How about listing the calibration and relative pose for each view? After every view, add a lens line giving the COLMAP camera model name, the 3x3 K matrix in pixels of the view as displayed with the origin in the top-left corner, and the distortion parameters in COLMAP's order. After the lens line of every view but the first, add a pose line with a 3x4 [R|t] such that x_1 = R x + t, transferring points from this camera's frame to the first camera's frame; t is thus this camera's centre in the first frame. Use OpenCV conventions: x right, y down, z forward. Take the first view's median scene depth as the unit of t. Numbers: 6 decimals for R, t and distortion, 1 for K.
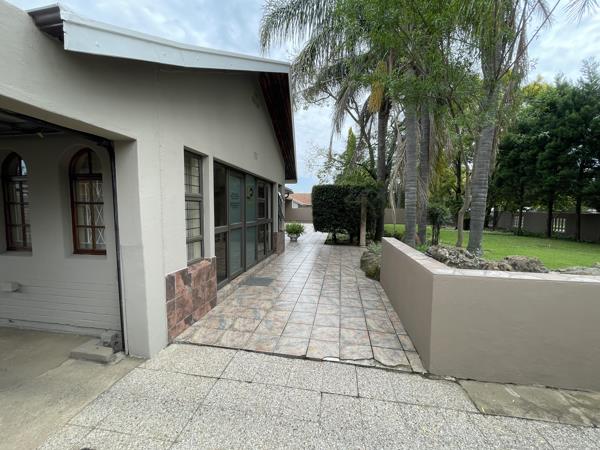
lens RADIAL K [[242.9, 0, 298.2], [0, 242.9, 226.2], [0, 0, 1]] dist [-0.010770, -0.000192]
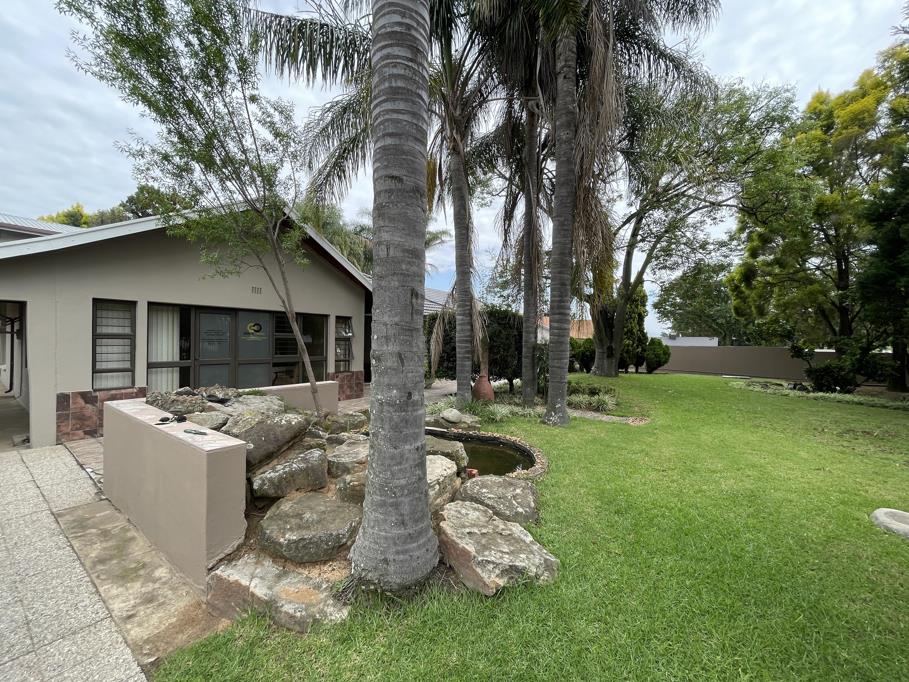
lens RADIAL K [[368.0, 0, 454.5], [0, 368.0, 342.2], [0, 0, 1]] dist [-0.010770, -0.000192]
pose [[0.884145, -0.018789, -0.466834, 2.268149], [-0.014333, 0.997630, -0.067298, 0.019073], [0.466992, 0.066193, 0.881780, 0.194160]]
